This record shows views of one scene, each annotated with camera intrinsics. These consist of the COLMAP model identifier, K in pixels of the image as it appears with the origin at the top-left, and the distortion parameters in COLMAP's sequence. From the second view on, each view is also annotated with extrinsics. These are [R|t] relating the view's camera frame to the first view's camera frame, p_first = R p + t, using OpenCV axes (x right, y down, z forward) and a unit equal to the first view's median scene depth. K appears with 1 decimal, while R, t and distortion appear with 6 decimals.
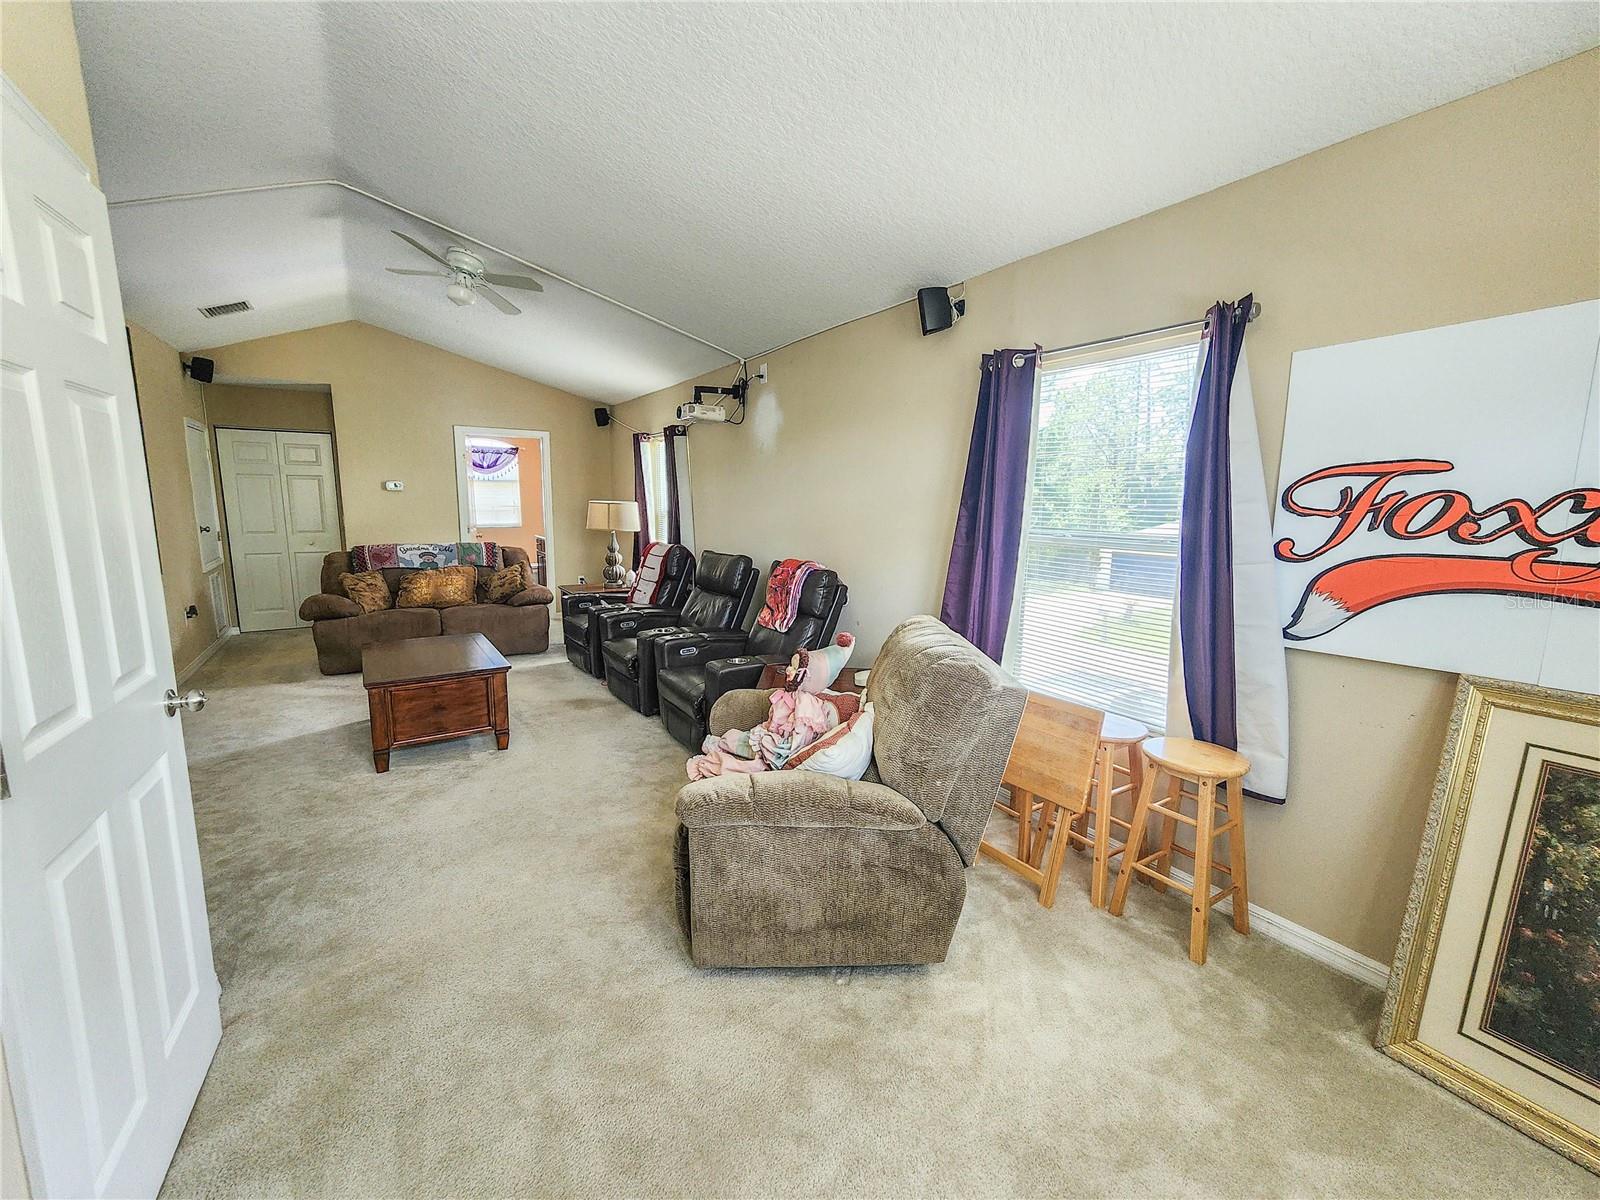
lens RADIAL K [[657.6, 0, 796.7], [0, 657.6, 596.8], [0, 0, 1]] dist [0.009311, 0.000063]
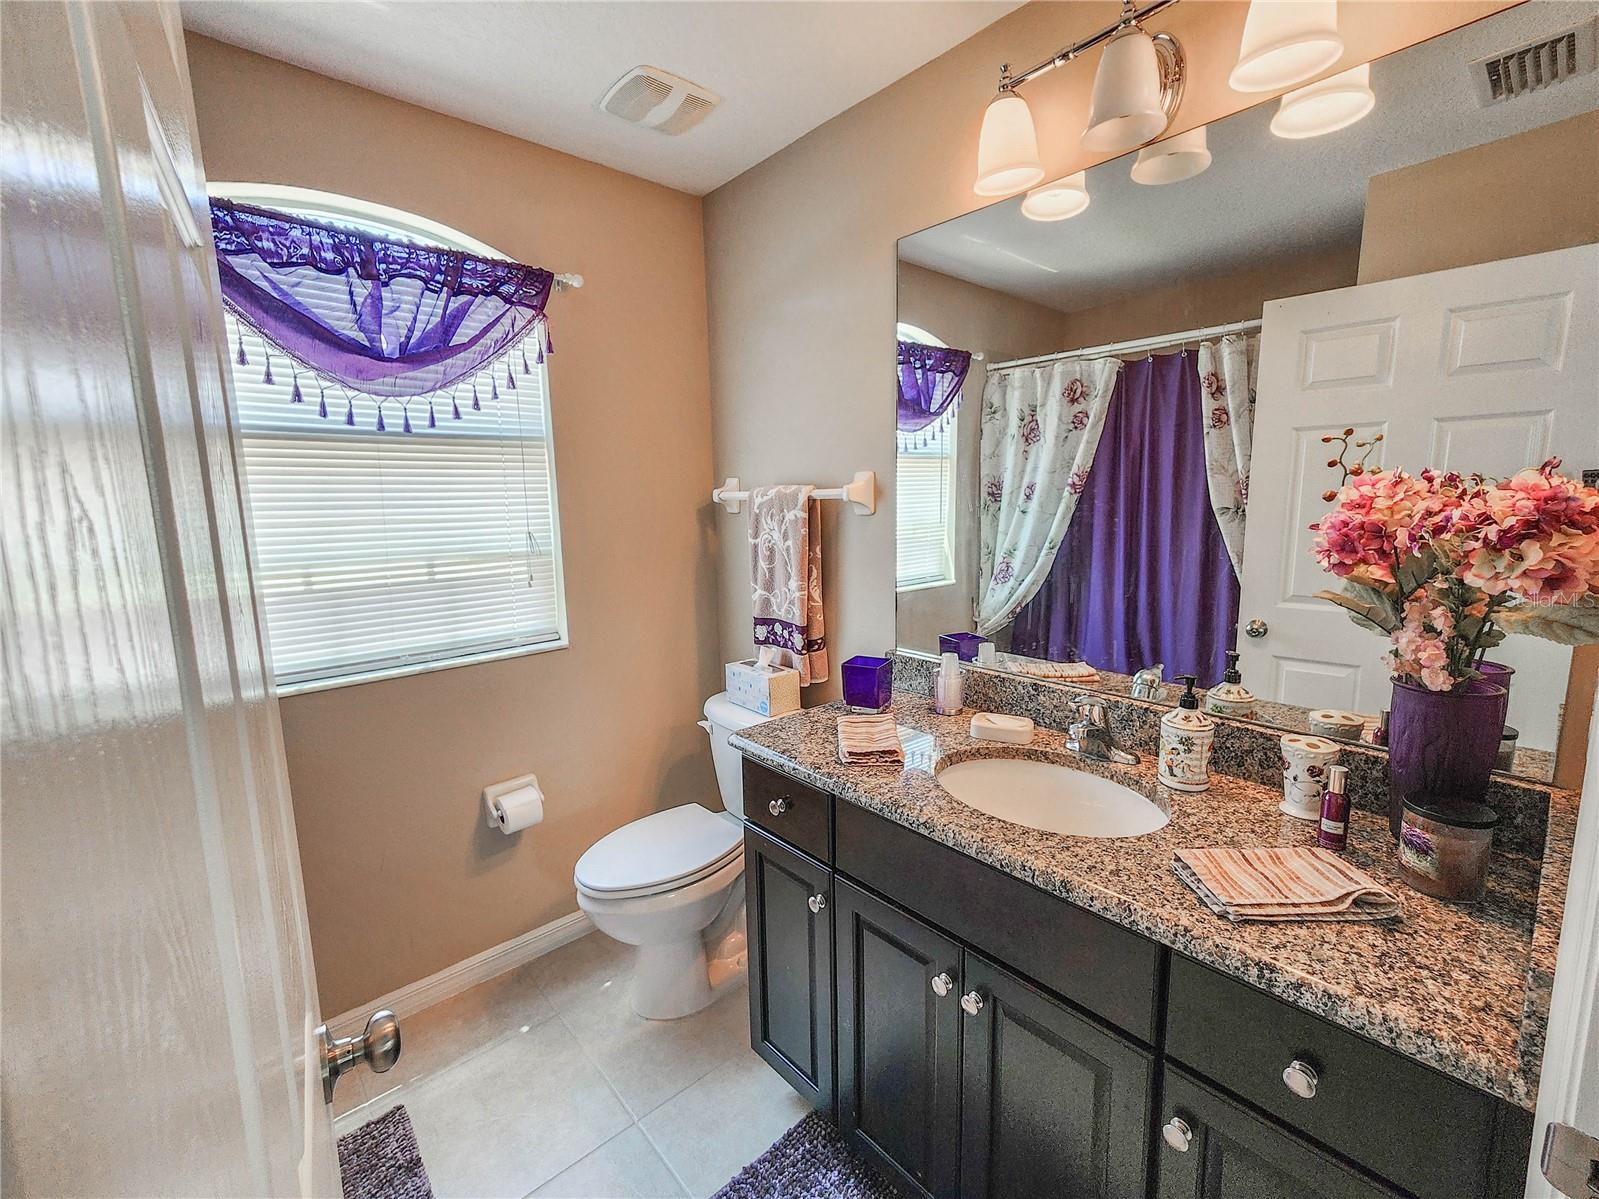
lens RADIAL K [[667.1, 0, 801.0], [0, 667.1, 595.4], [0, 0, 1]] dist [0.004511, 0.000252]
pose [[0.985503, -0.049368, 0.162315, -0.632320], [0.049657, 0.998764, 0.002281, -0.203055], [-0.162227, 0.005812, 0.986736, 1.287692]]
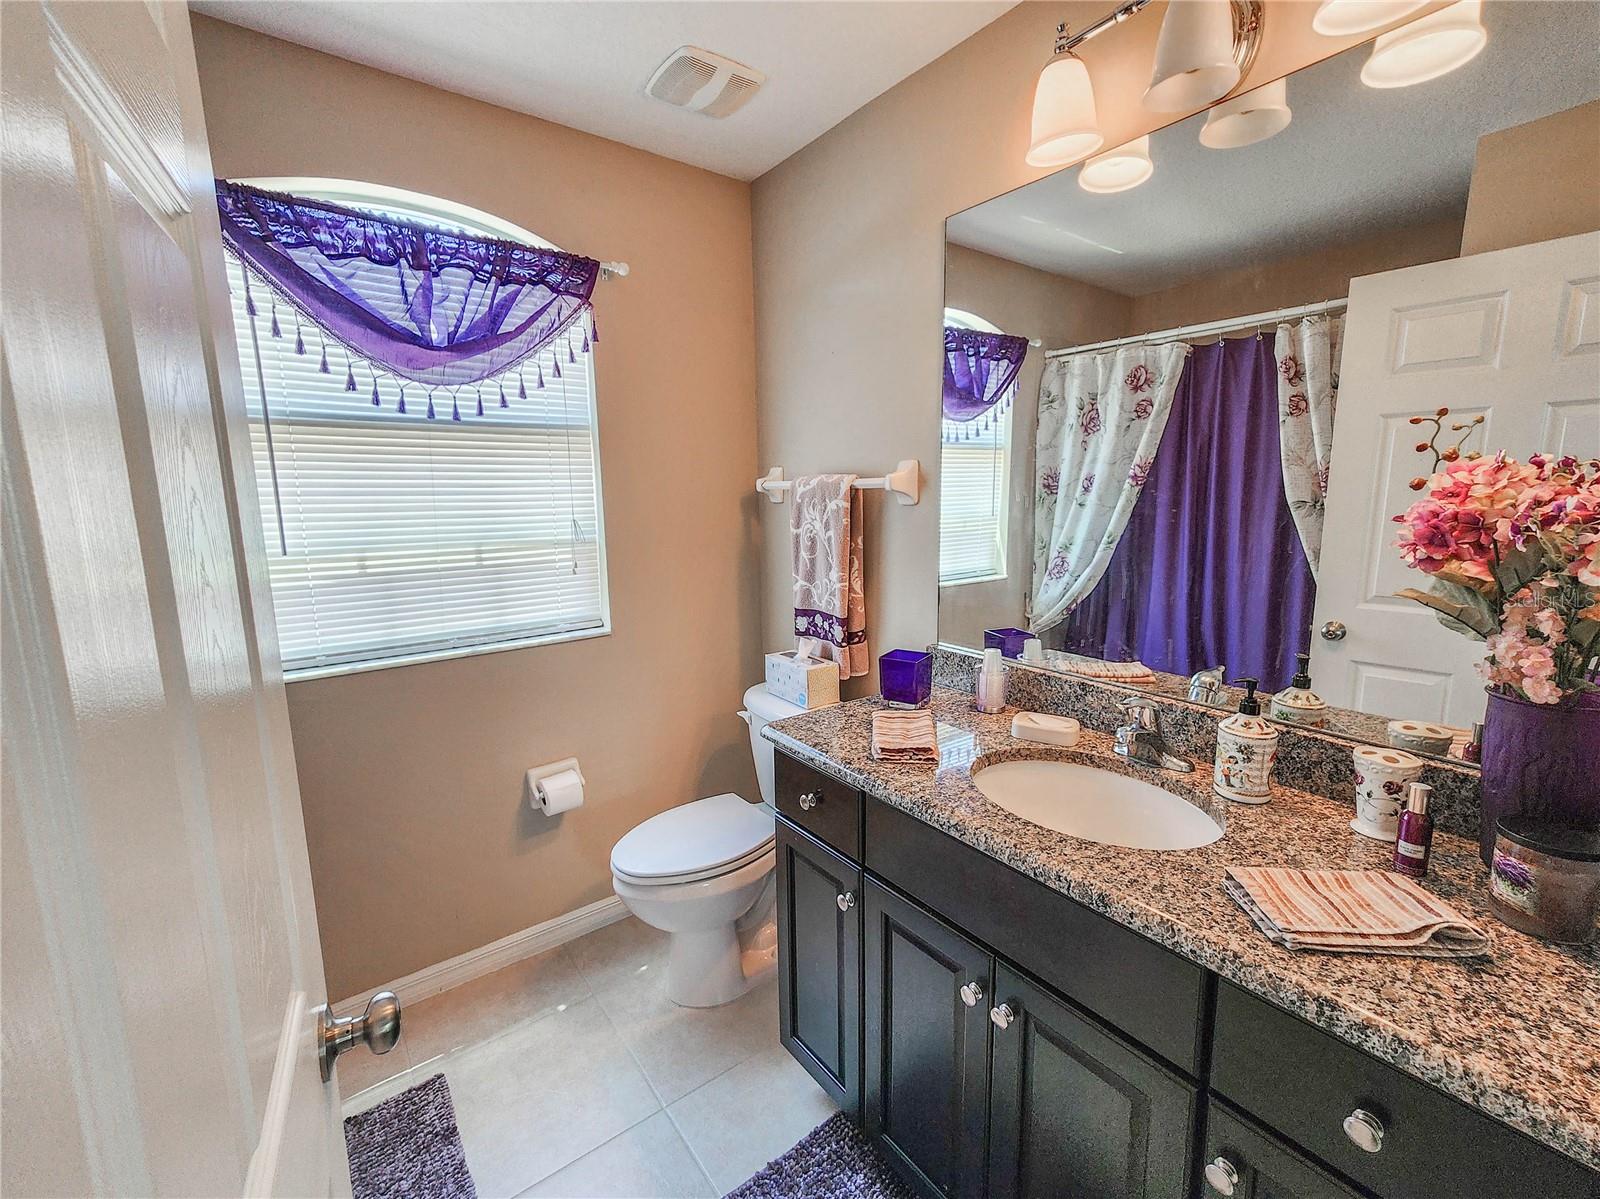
lens RADIAL K [[667.2, 0, 800.6], [0, 667.2, 595.1], [0, 0, 1]] dist [0.004984, 0.000728]
pose [[0.995798, -0.033679, 0.085159, -0.625559], [0.032983, 0.999410, 0.009565, -0.201903], [-0.085431, -0.006716, 0.996321, 1.292661]]
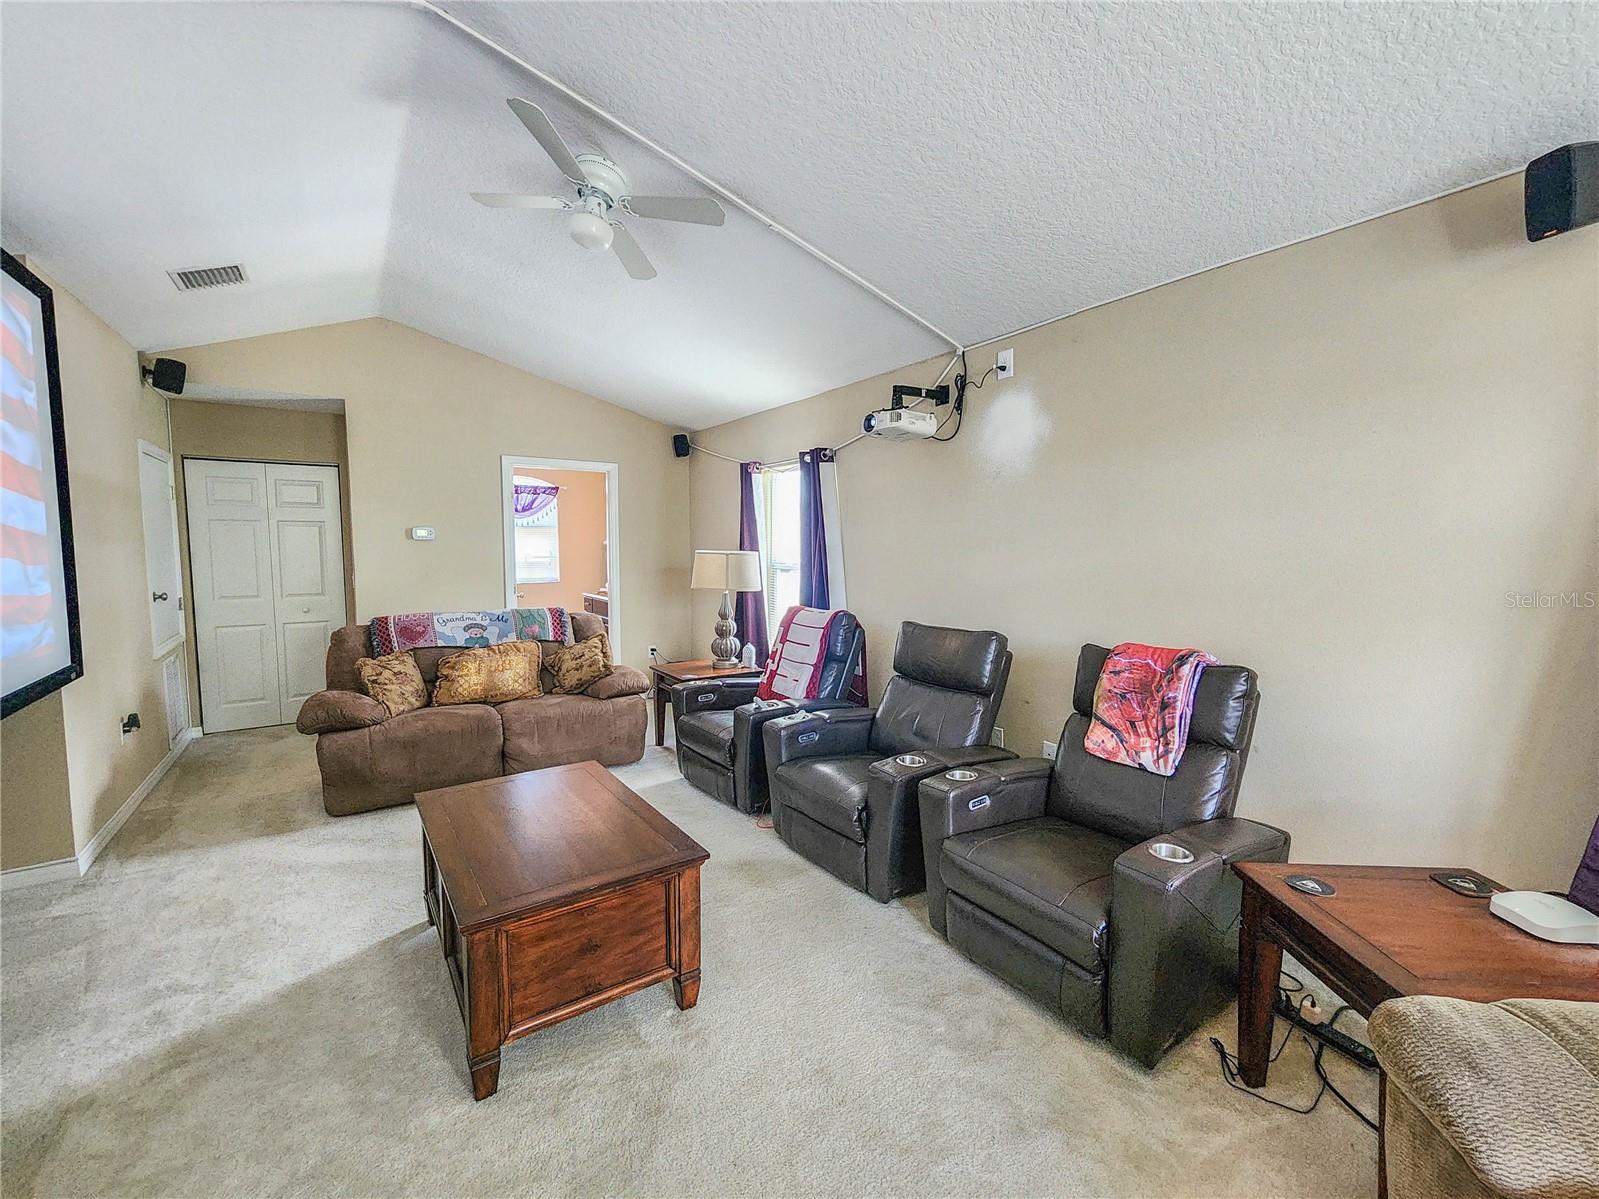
lens RADIAL K [[666.8, 0, 800.1], [0, 666.8, 595.1], [0, 0, 1]] dist [0.004984, 0.000728]
pose [[0.999502, -0.011143, 0.029519, -0.242276], [0.013250, 0.997305, -0.072161, -0.044378], [-0.028635, 0.072516, 0.996956, 0.279297]]
